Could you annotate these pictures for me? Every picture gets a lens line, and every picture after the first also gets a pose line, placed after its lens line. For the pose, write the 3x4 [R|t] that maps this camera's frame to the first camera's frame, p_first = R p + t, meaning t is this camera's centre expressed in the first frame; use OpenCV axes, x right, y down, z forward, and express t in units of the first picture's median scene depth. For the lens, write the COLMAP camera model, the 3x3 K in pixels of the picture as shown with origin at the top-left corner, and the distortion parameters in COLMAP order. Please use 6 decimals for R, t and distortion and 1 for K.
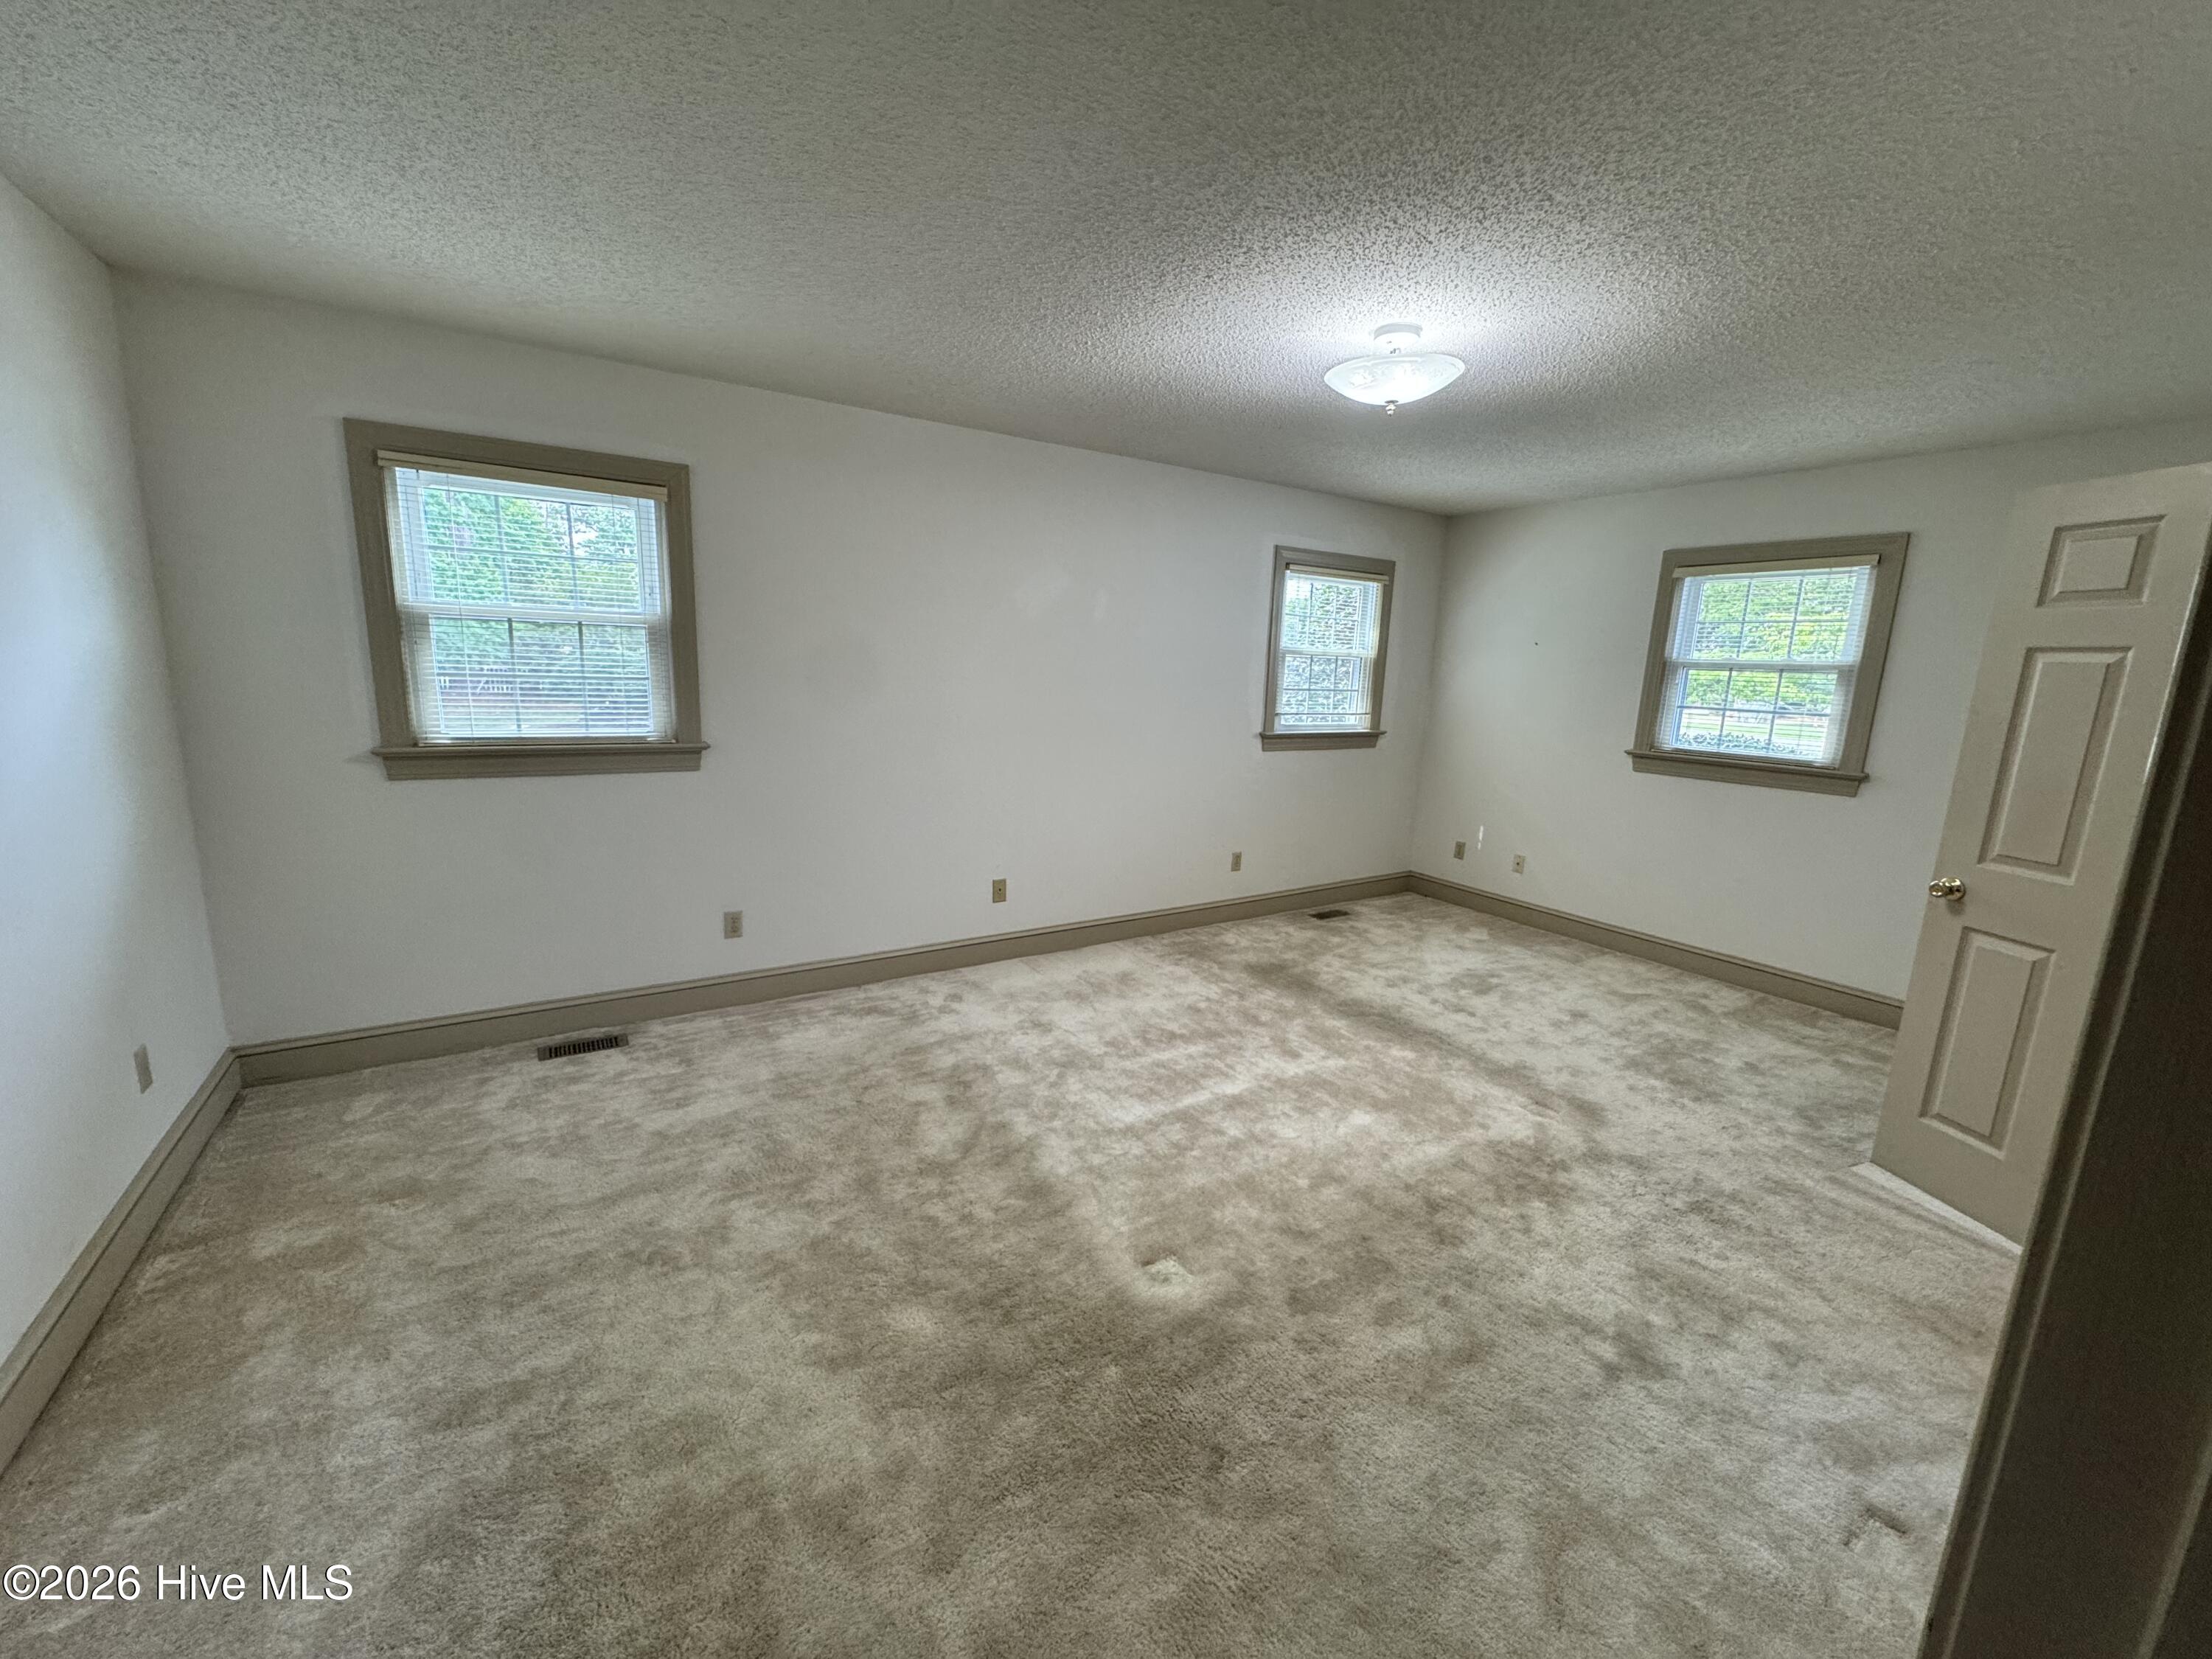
lens RADIAL K [[885.2, 0, 1106.0], [0, 885.2, 829.5], [0, 0, 1]] dist [-0.001854, 0.000375]
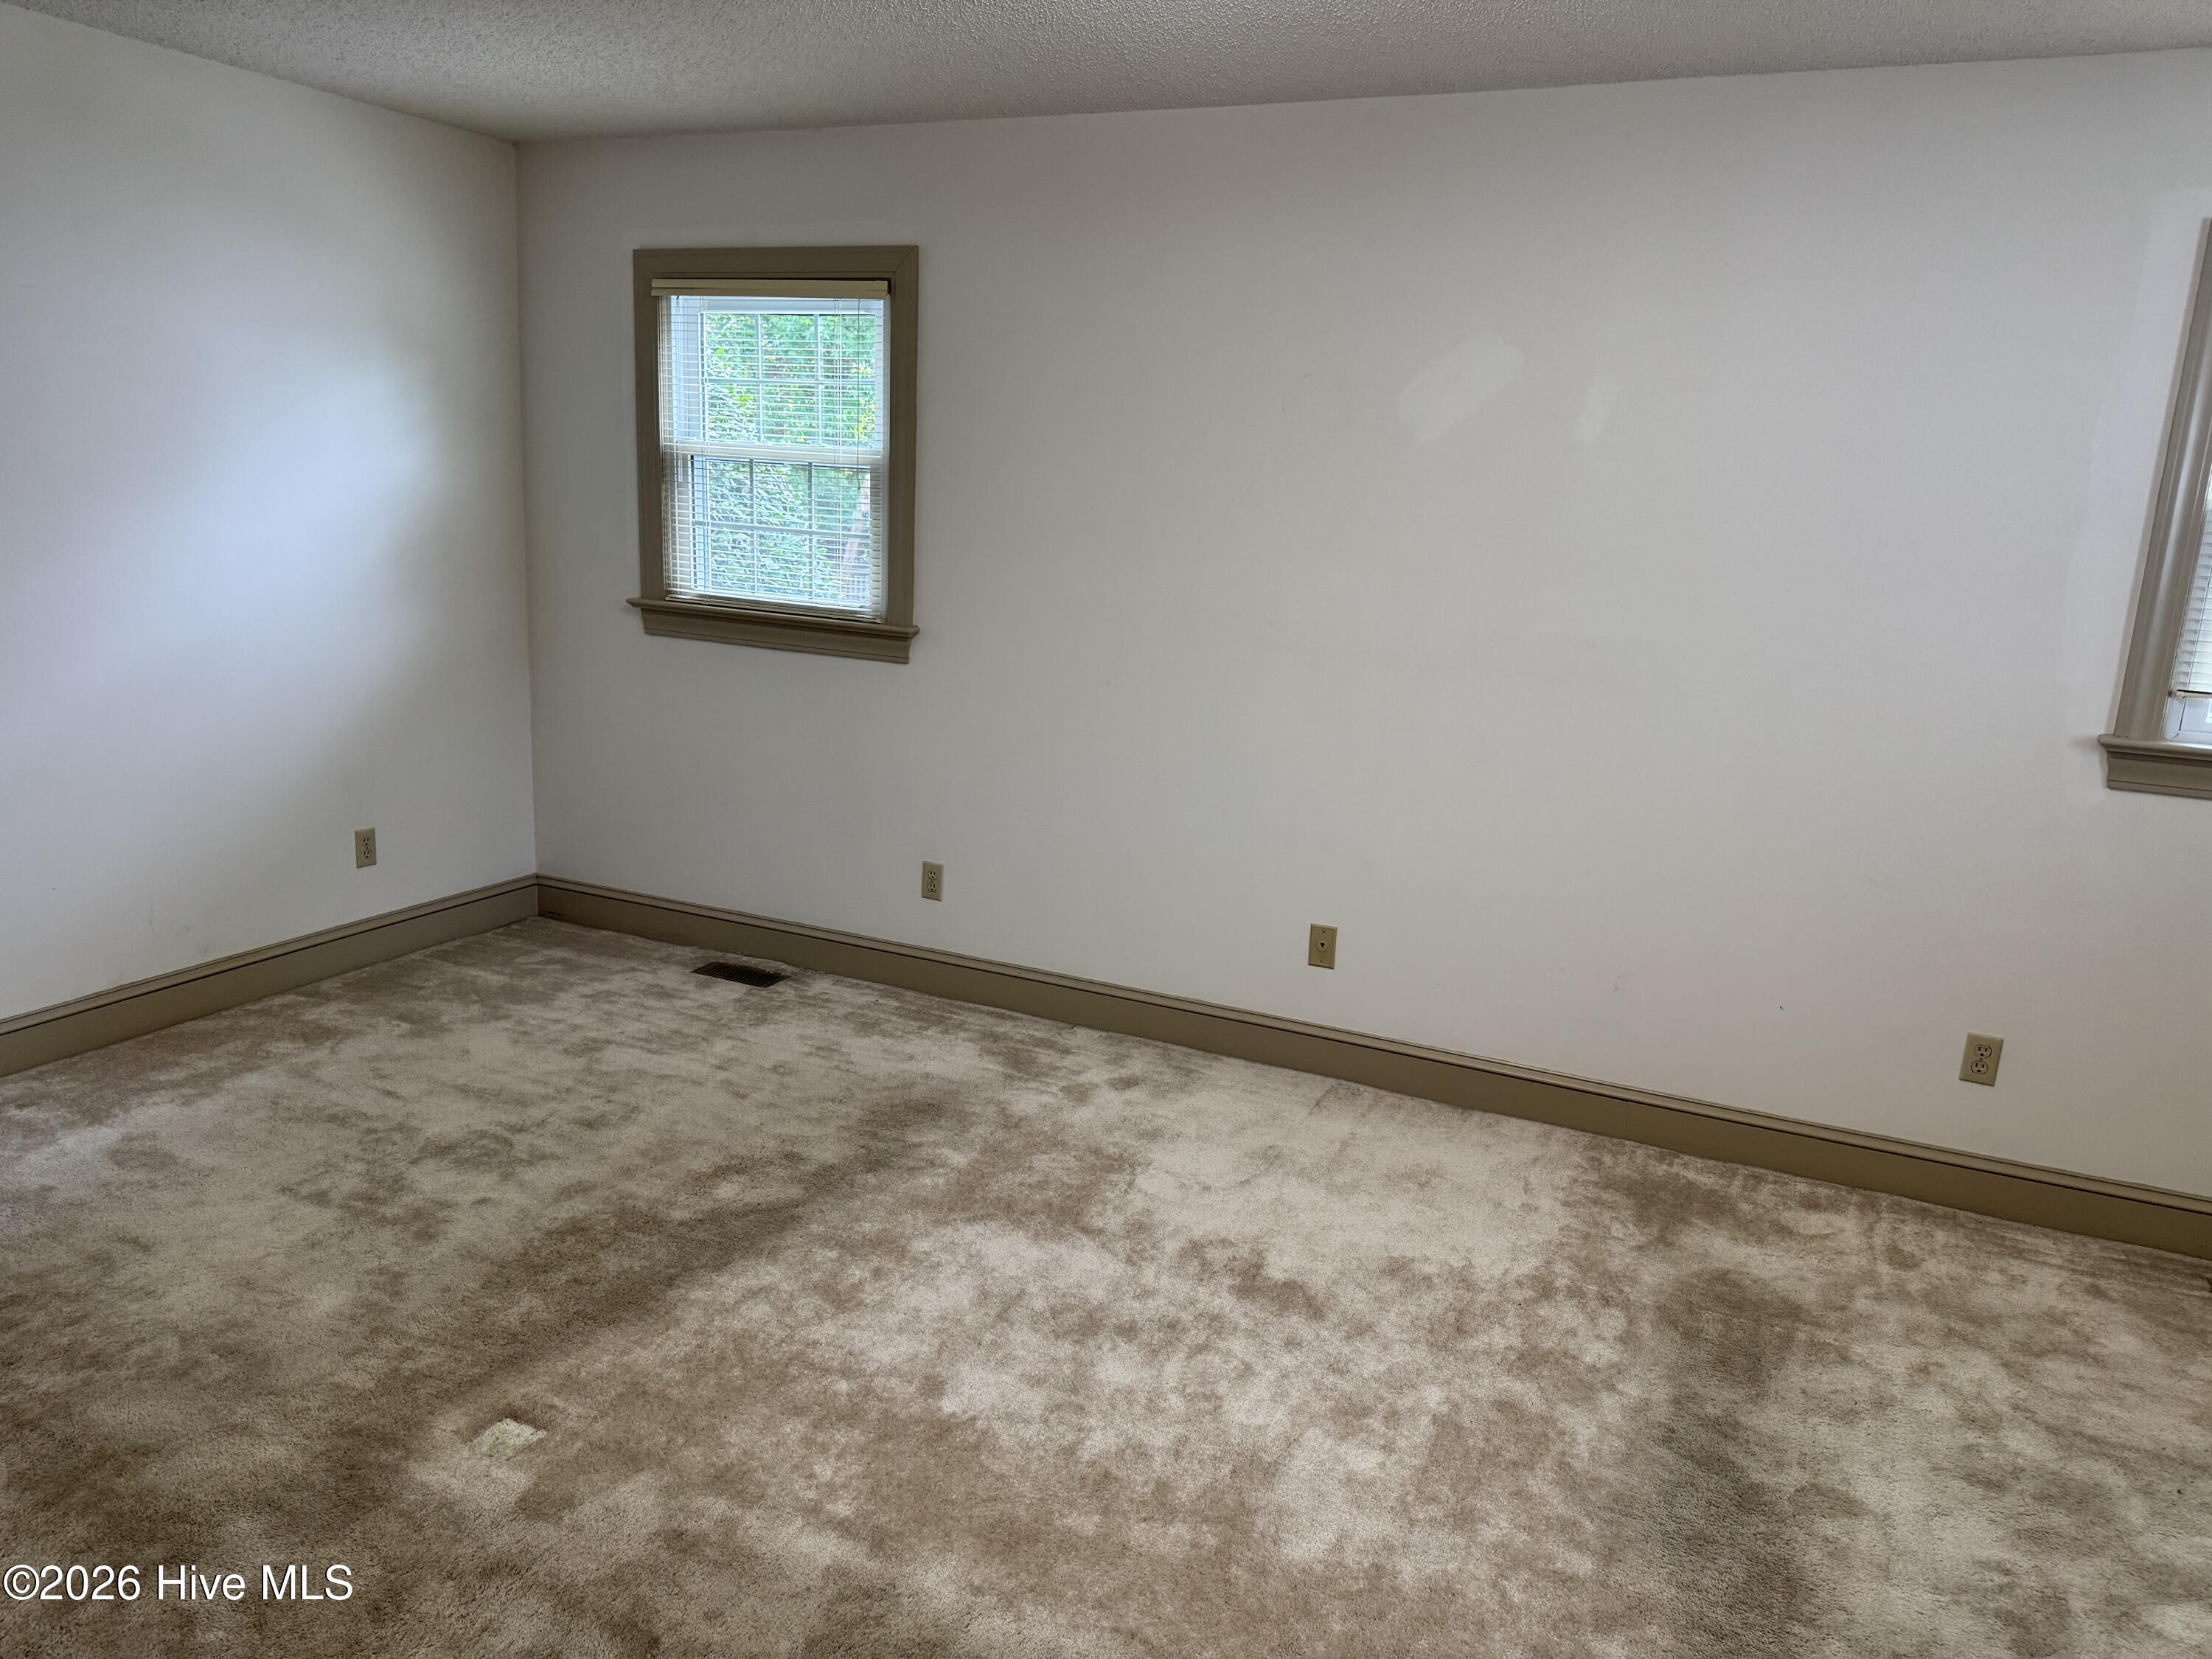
lens RADIAL K [[1534.8, 0, 1106.0], [0, 1534.8, 829.5], [0, 0, 1]] dist [0.170412, -0.274942]
pose [[0.526580, 0.164784, -0.834002, 0.784715], [-0.192675, 0.978639, 0.071709, -0.058608], [0.828004, 0.122931, 0.547081, 0.473306]]
